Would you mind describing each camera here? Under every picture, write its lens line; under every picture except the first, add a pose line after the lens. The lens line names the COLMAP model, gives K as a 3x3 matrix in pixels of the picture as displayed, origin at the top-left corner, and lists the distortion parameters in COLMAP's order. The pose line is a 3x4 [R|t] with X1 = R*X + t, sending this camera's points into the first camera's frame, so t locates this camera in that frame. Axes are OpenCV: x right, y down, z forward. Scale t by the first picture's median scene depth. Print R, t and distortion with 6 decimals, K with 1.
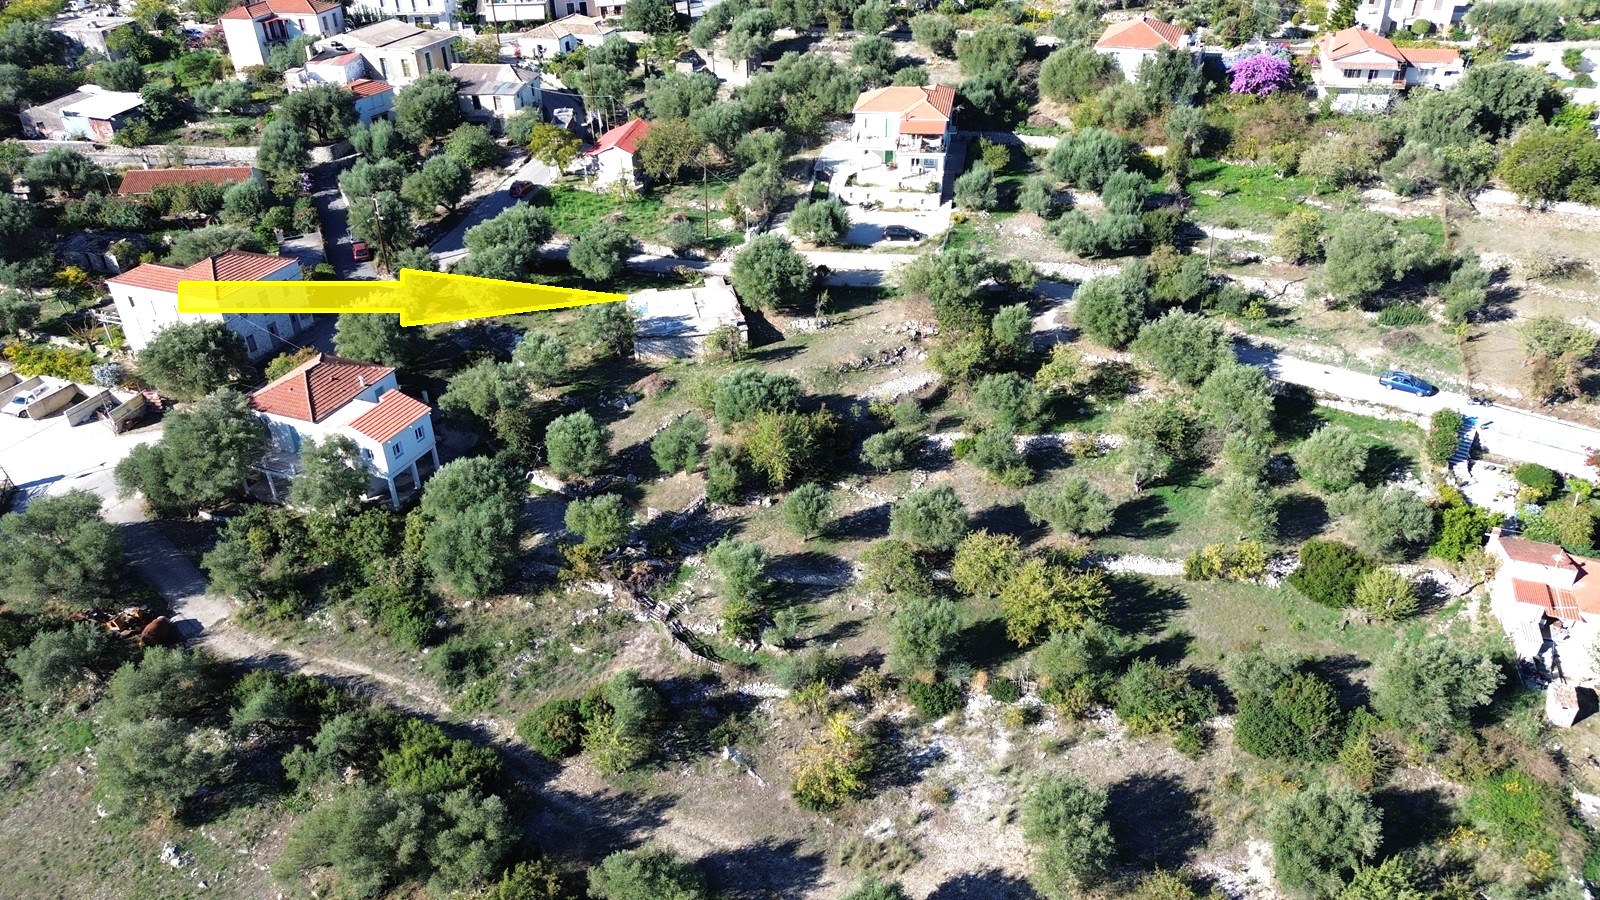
lens RADIAL K [[1143.6, 0, 801.5], [0, 1143.6, 451.8], [0, 0, 1]] dist [0.017764, -0.011515]
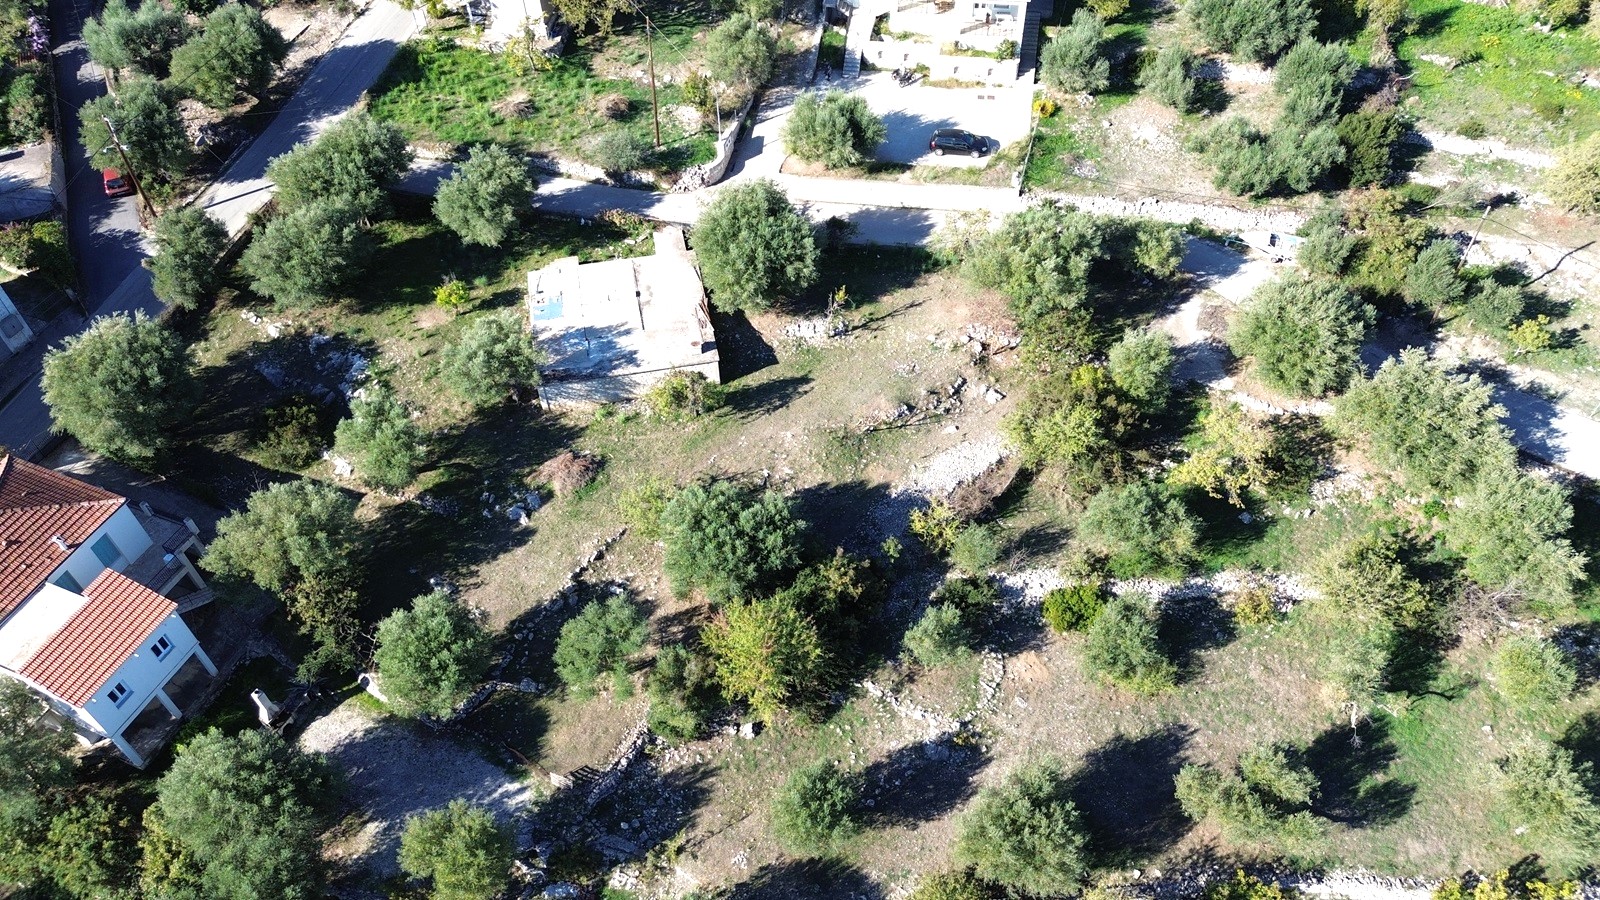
lens RADIAL K [[1143.6, 0, 796.7], [0, 1143.6, 446.7], [0, 0, 1]] dist [0.017764, -0.011515]
pose [[0.999986, 0.005293, 0.000004, -0.003691], [-0.005084, 0.960337, 0.278795, -0.232102], [0.001471, -0.278791, 0.960351, 0.374290]]
